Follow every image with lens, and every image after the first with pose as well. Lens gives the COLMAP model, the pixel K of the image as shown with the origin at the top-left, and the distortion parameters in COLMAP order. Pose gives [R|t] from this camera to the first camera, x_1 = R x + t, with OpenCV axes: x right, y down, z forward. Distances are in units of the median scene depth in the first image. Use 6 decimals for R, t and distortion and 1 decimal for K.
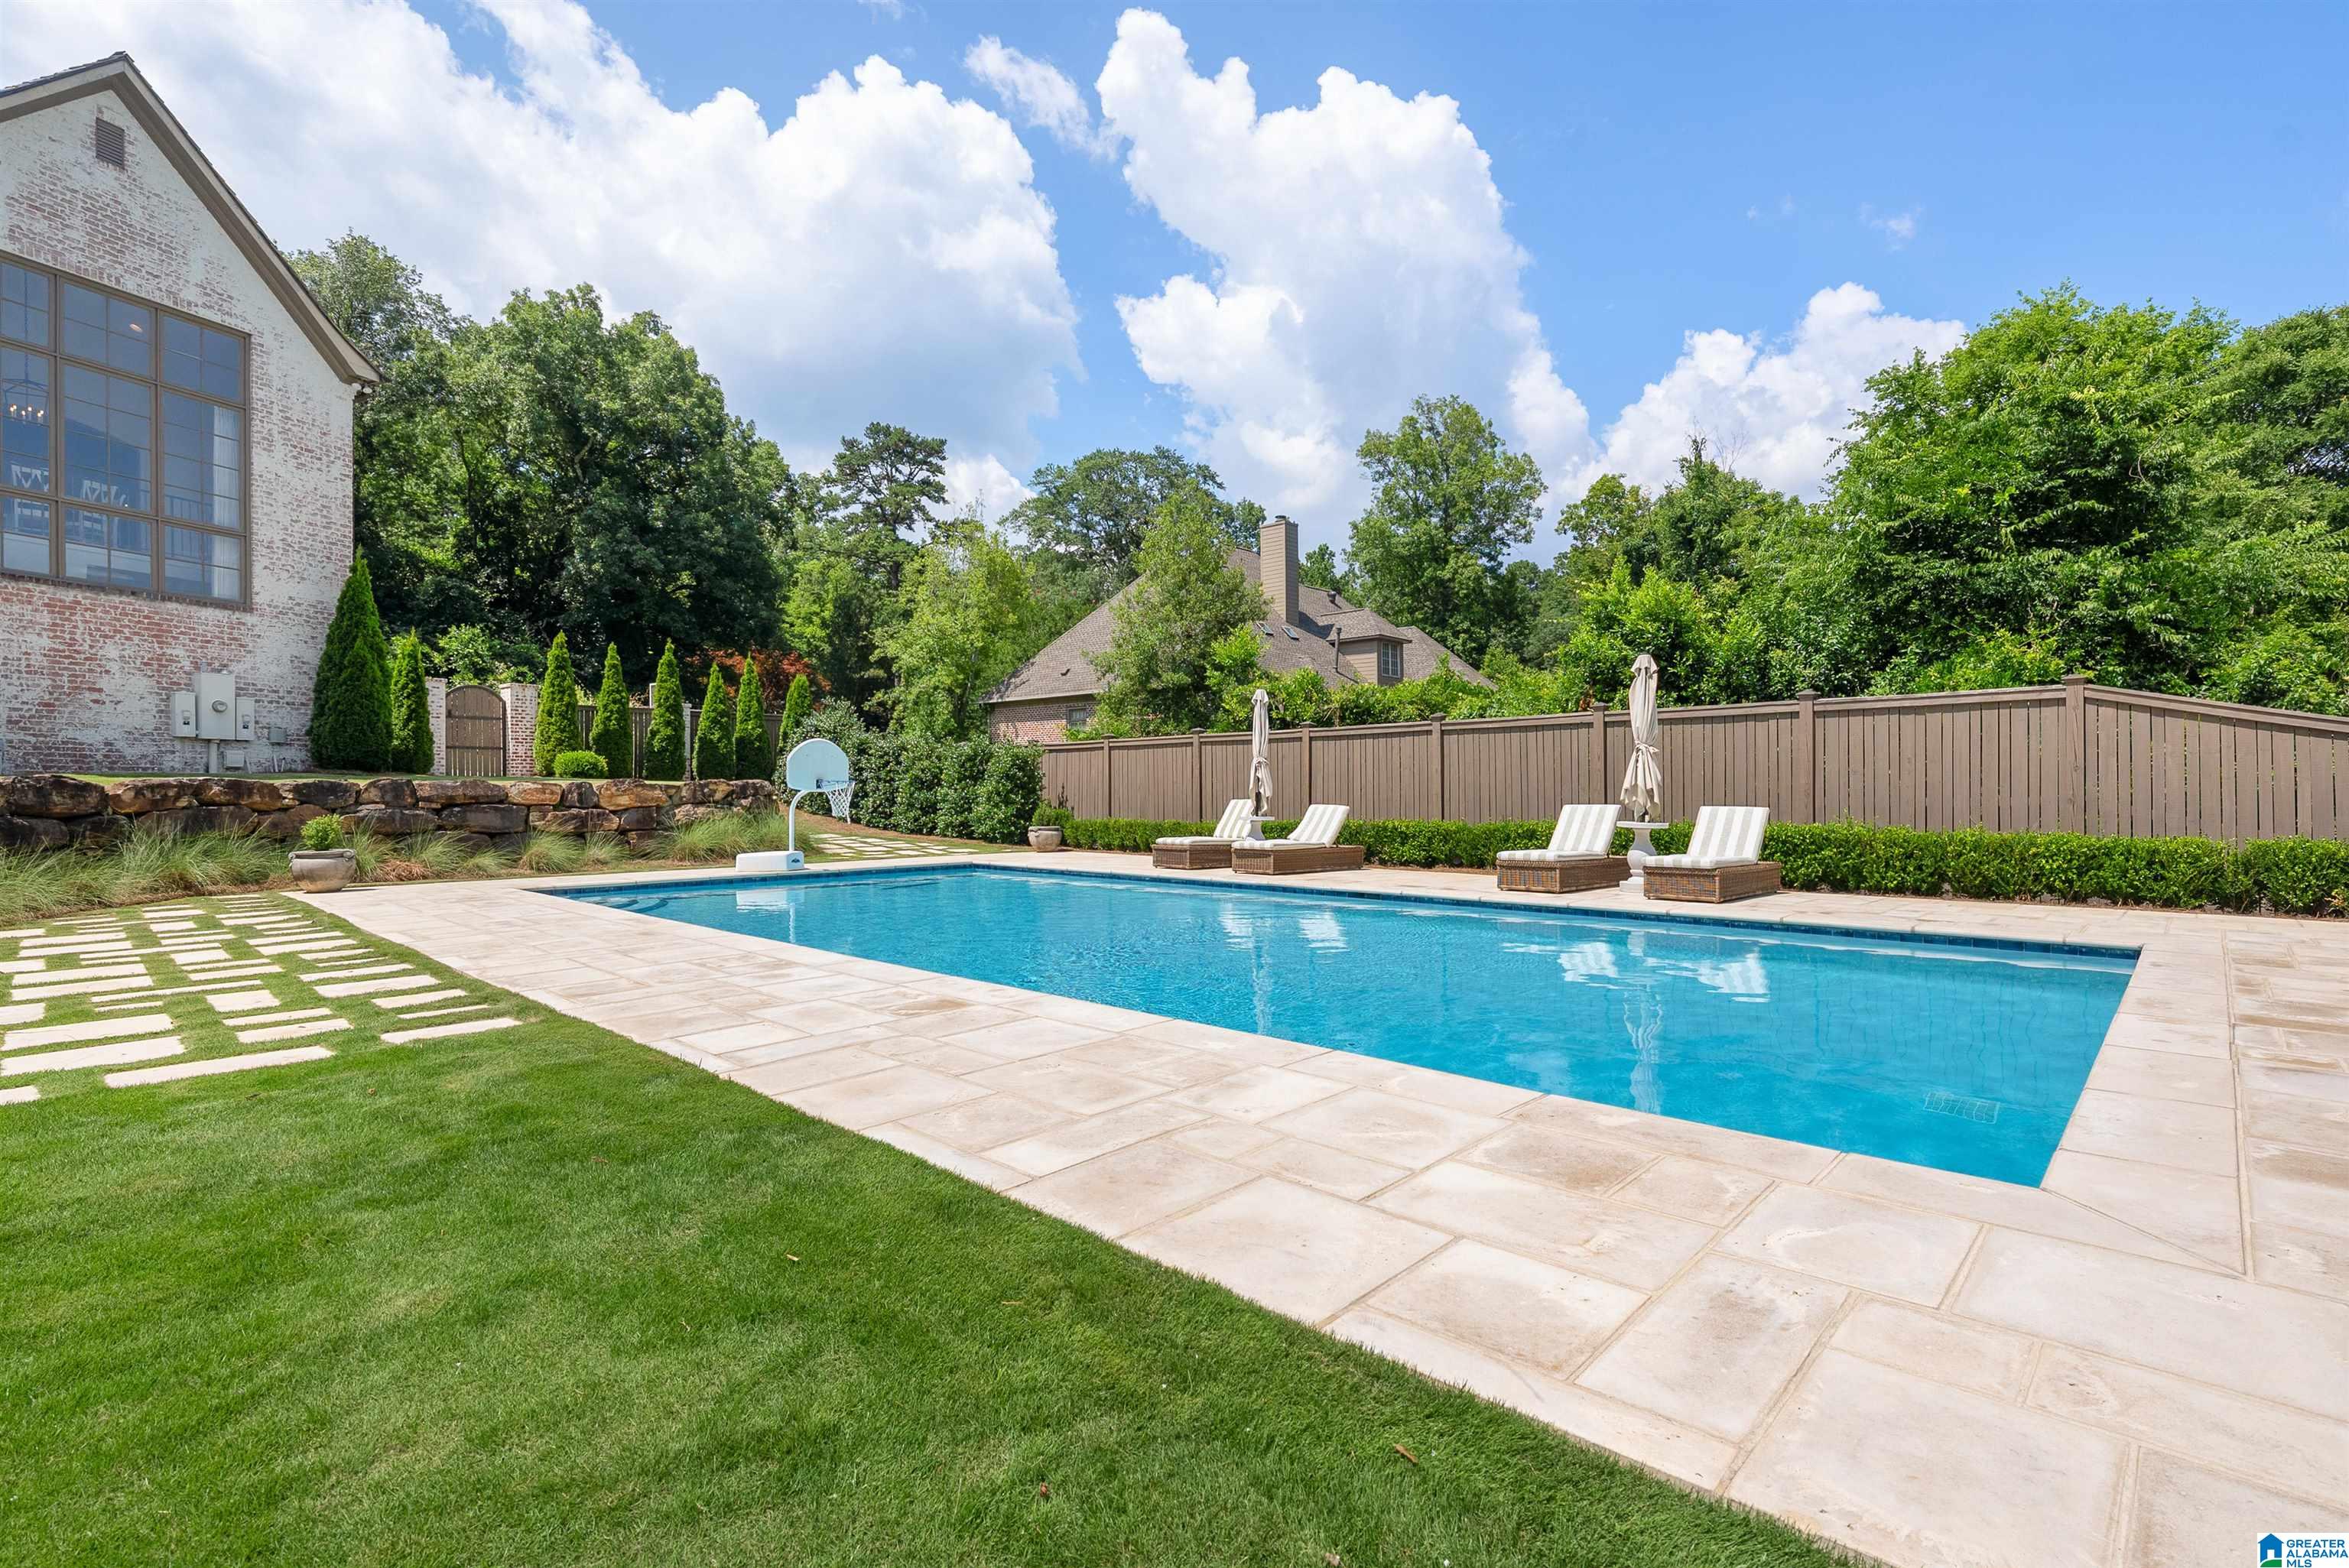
lens RADIAL K [[1083.3, 0, 1169.9], [0, 1083.3, 779.4], [0, 0, 1]] dist [0.000095, 0.000935]
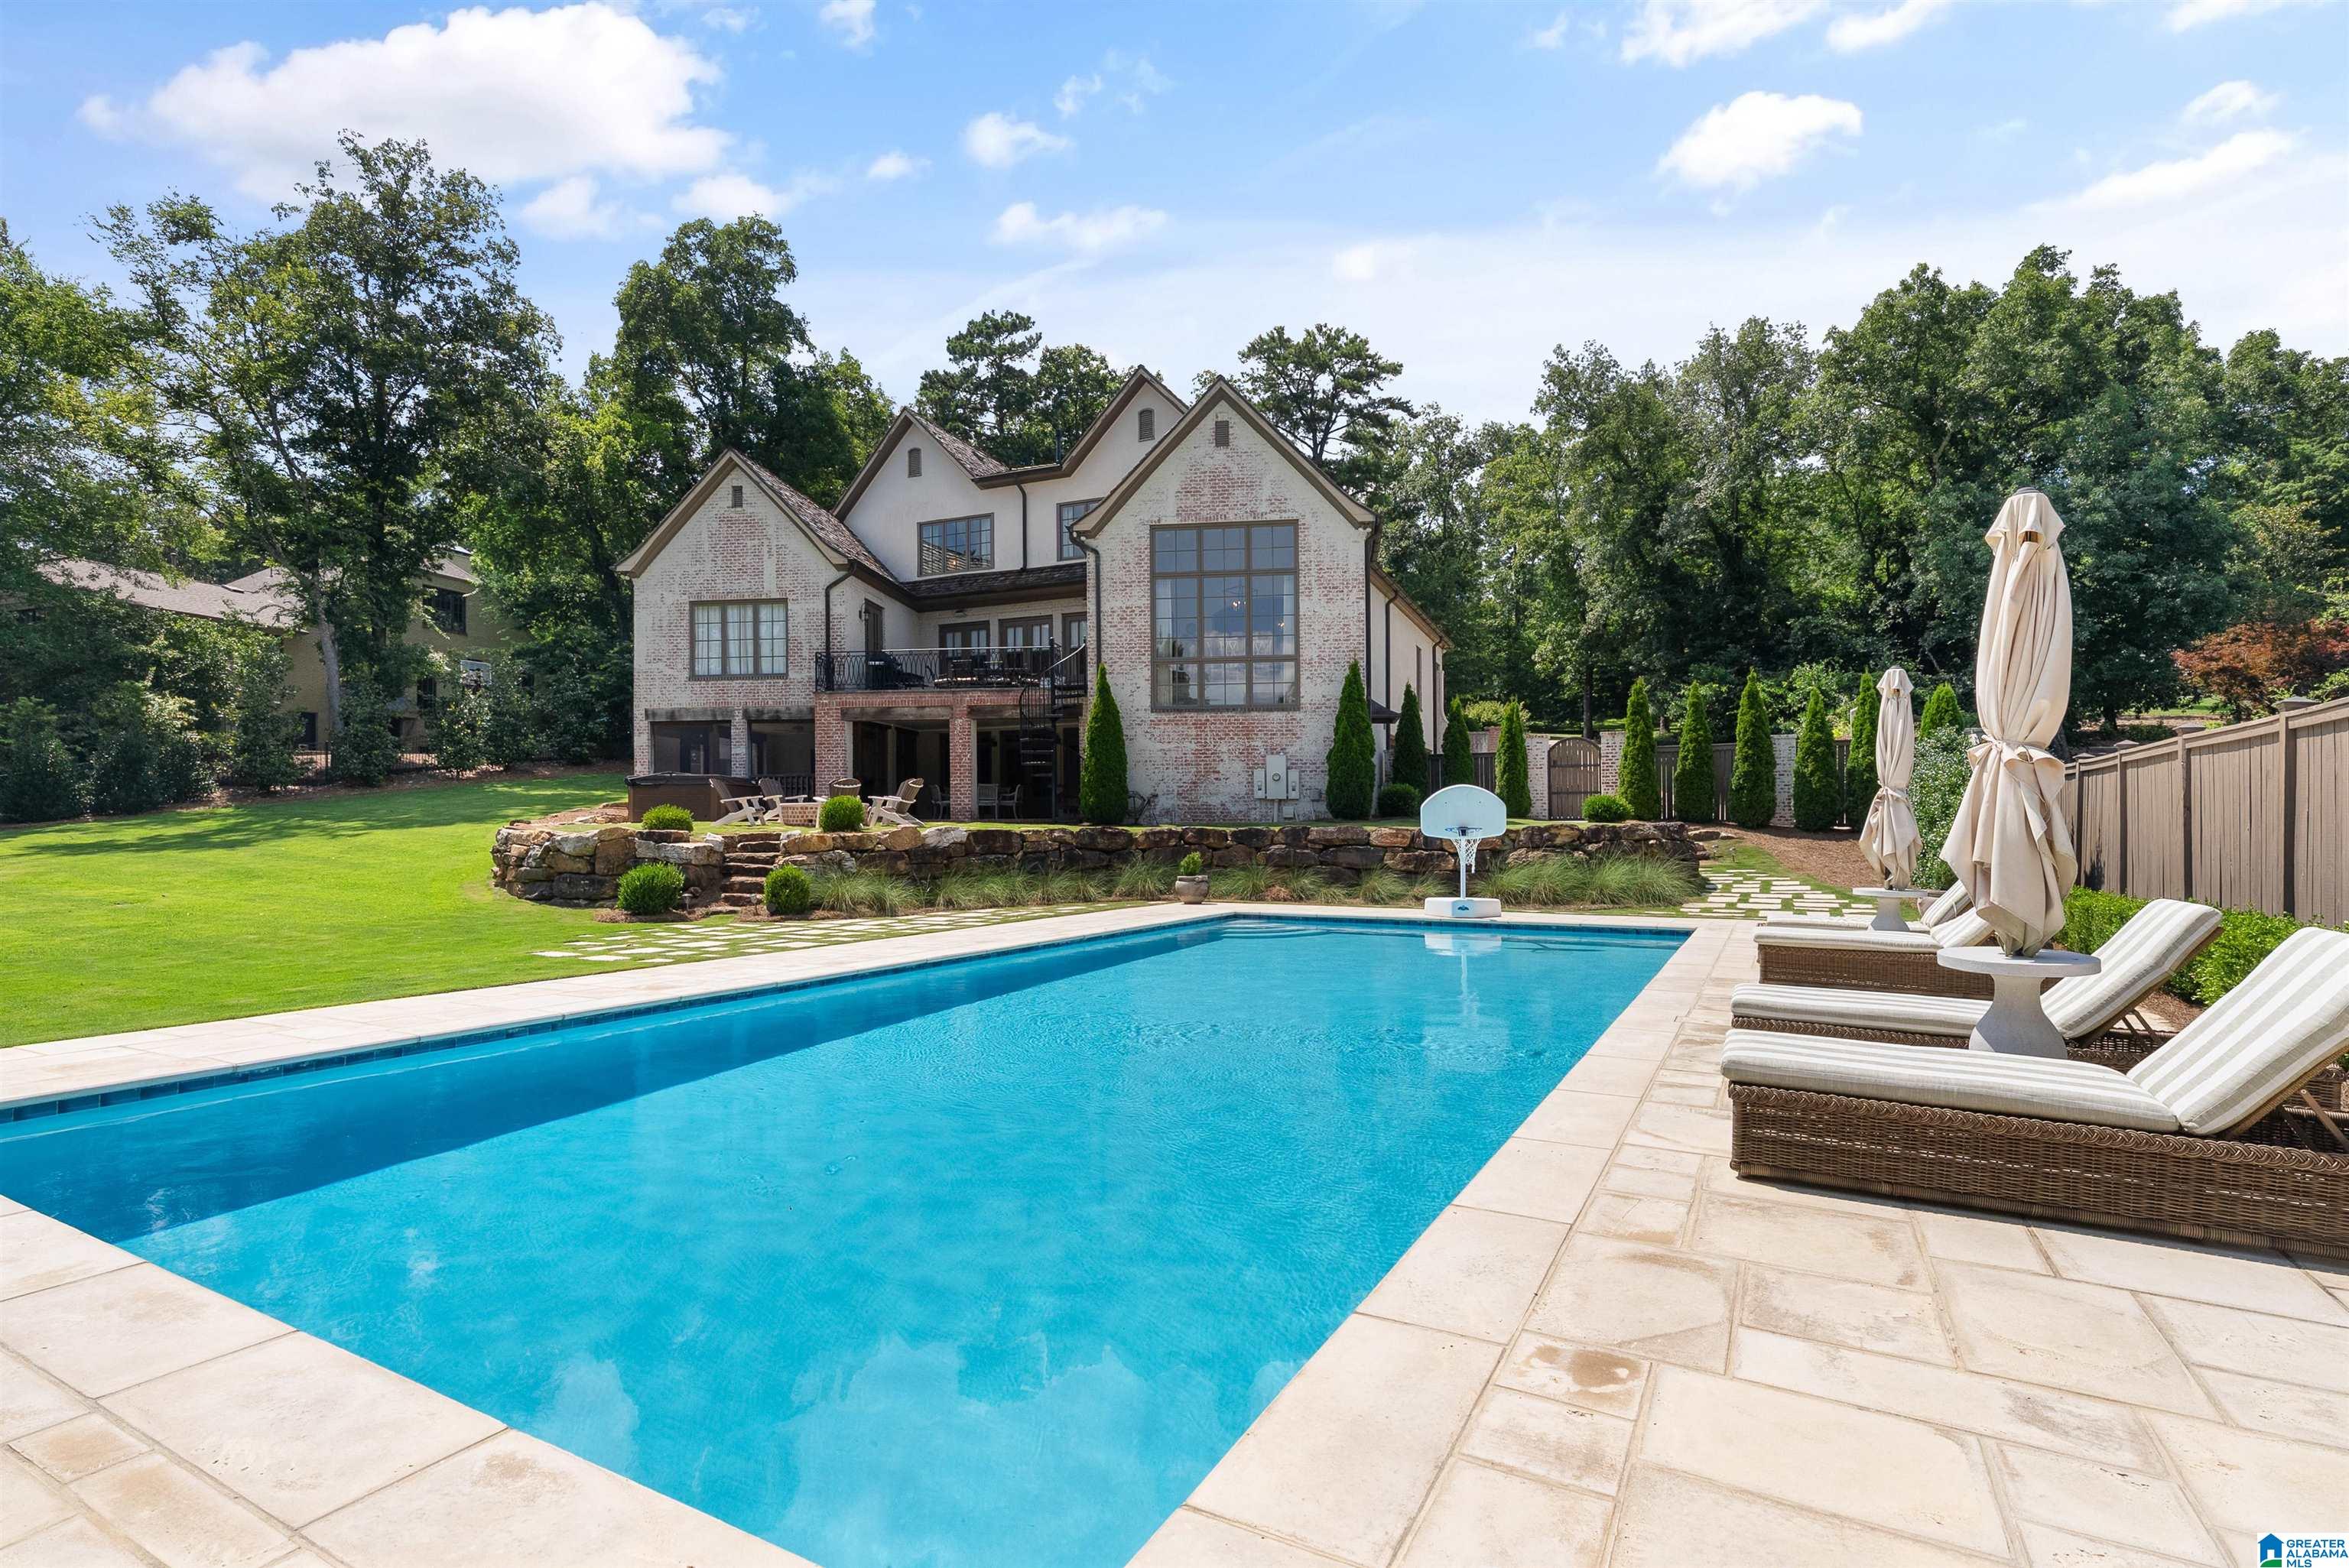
lens RADIAL K [[1083.3, 0, 1163.1], [0, 1083.3, 816.8], [0, 0, 1]] dist [0.000095, 0.000935]
pose [[0.250547, -0.008613, -0.968066, 0.518373], [0.014727, 0.999879, -0.005085, -0.007226], [0.967993, -0.012983, 0.250643, 0.465234]]
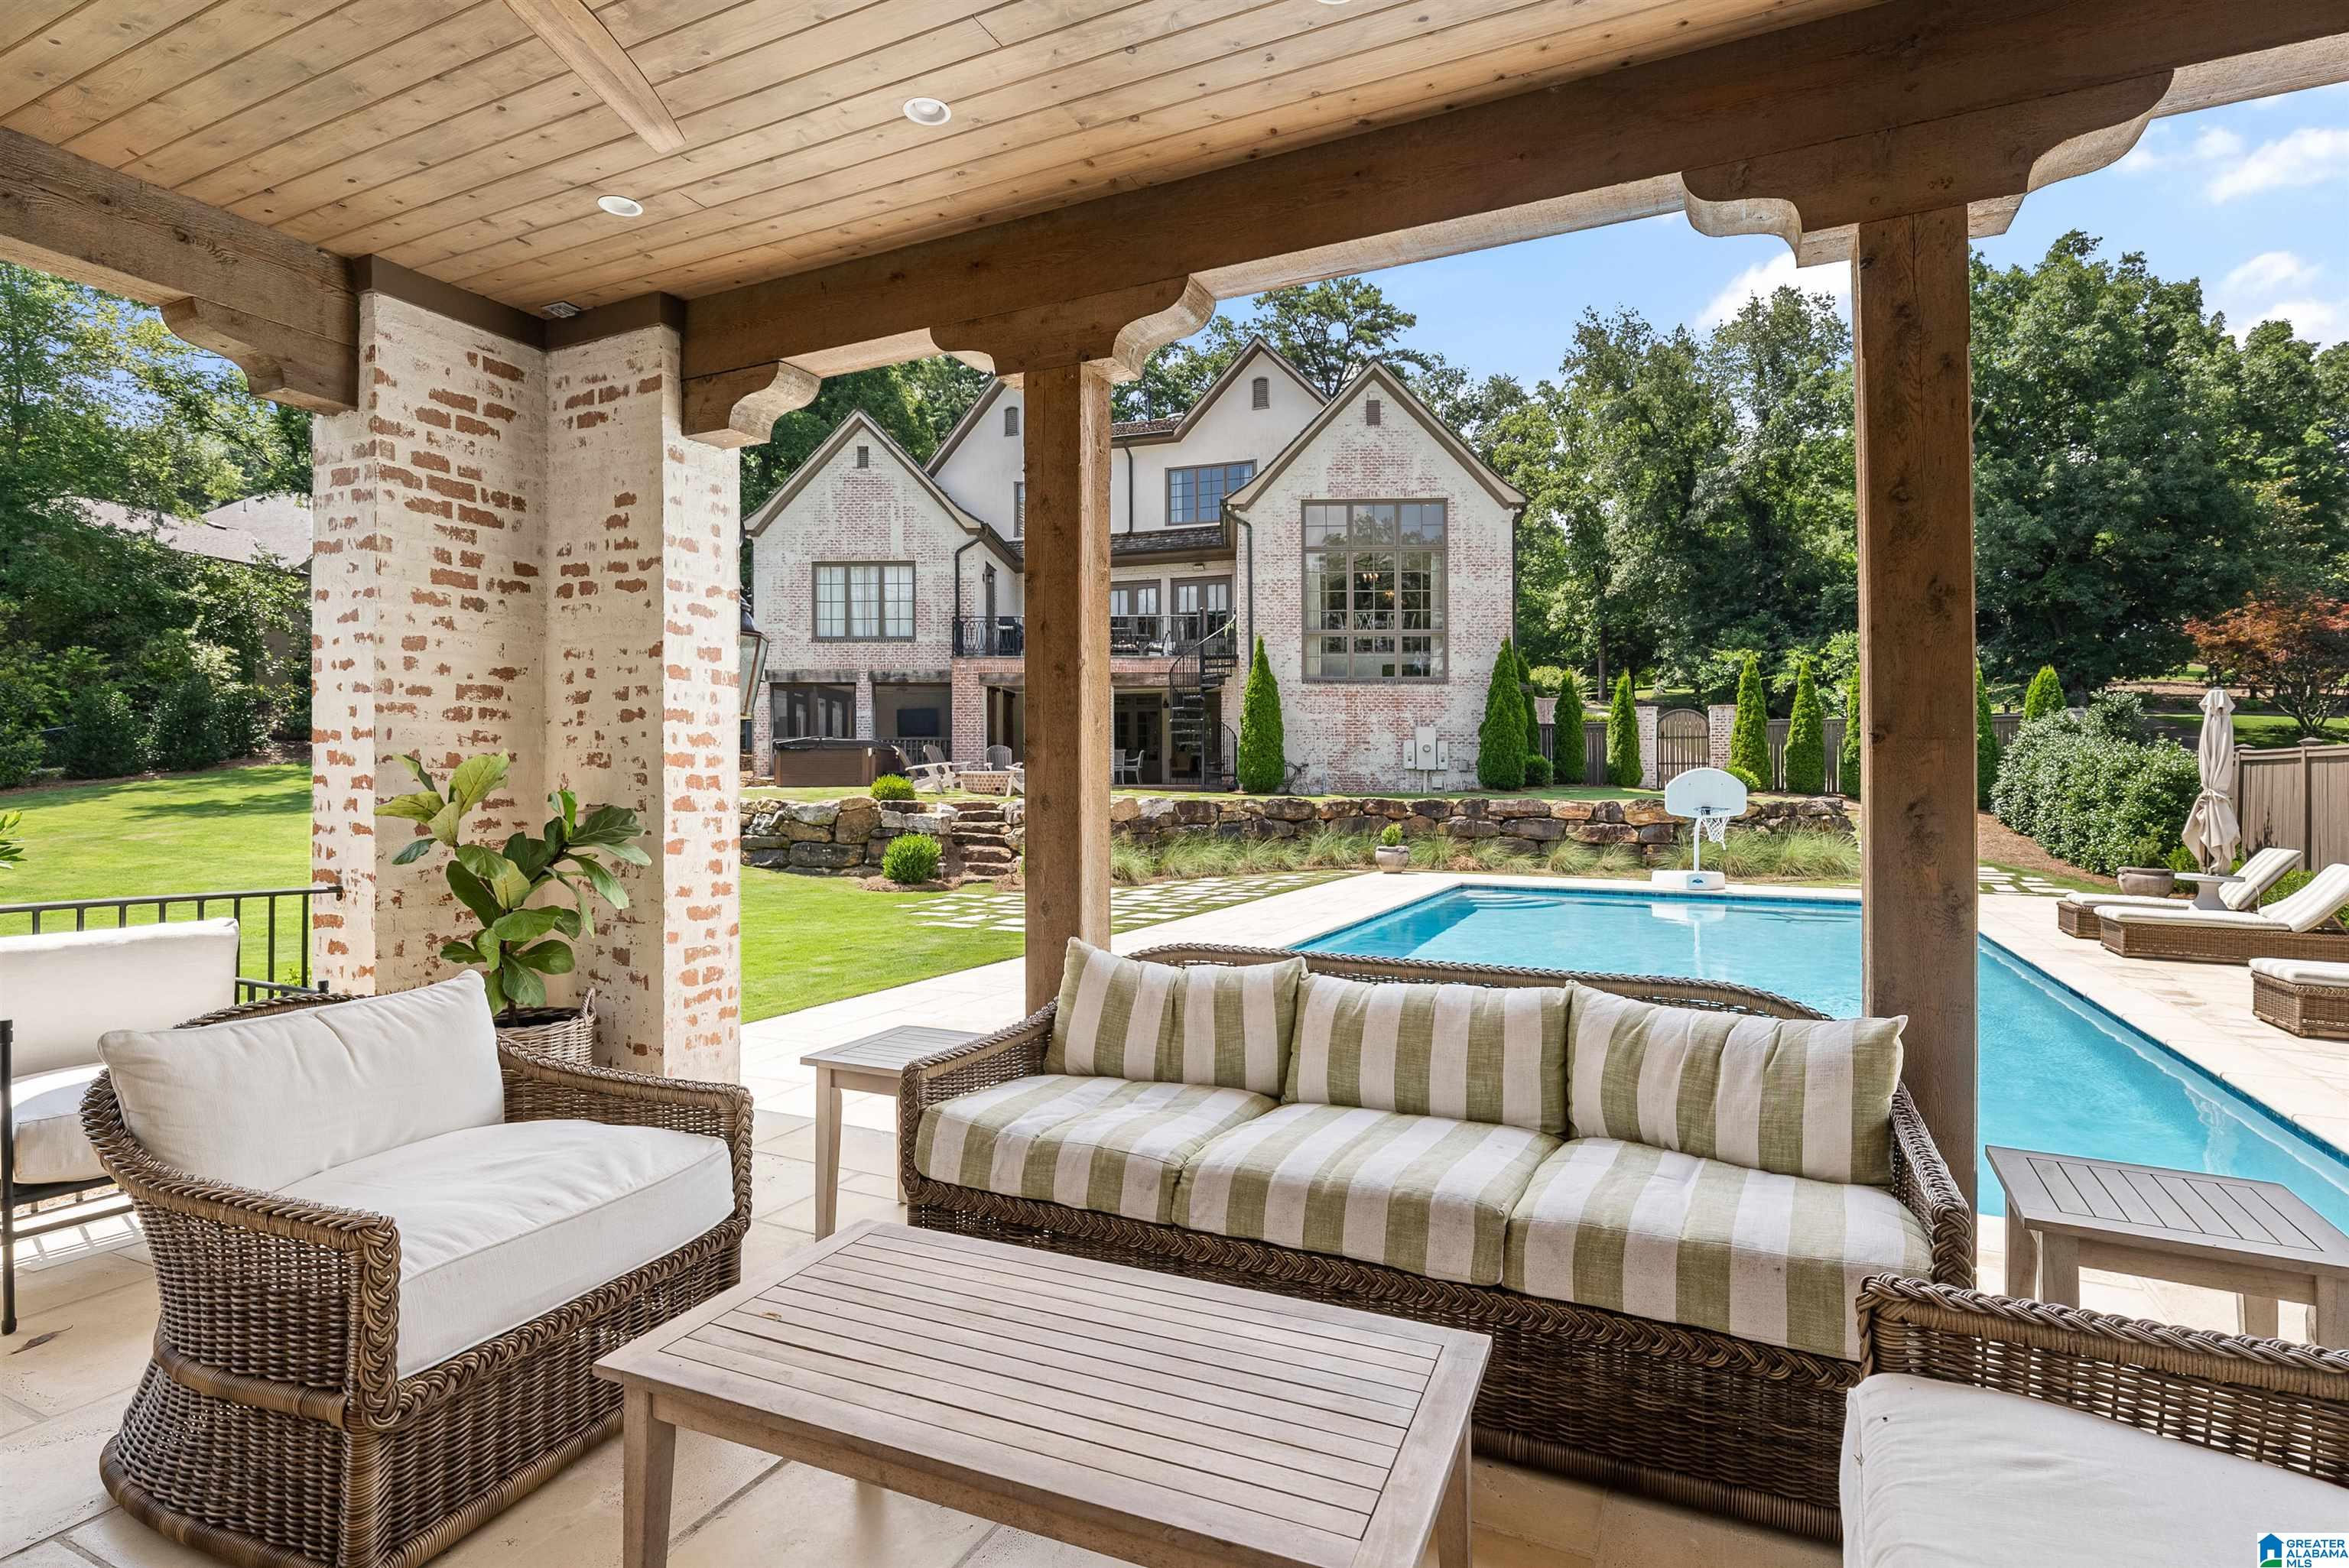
lens RADIAL K [[1140.9, 0, 1162.9], [0, 1140.9, 769.4], [0, 0, 1]] dist [0.005242, -0.001718]
pose [[0.304466, -0.005733, -0.952506, 0.541491], [0.006254, 0.999972, -0.004020, -0.032533], [0.952503, -0.004733, 0.304494, 0.147250]]
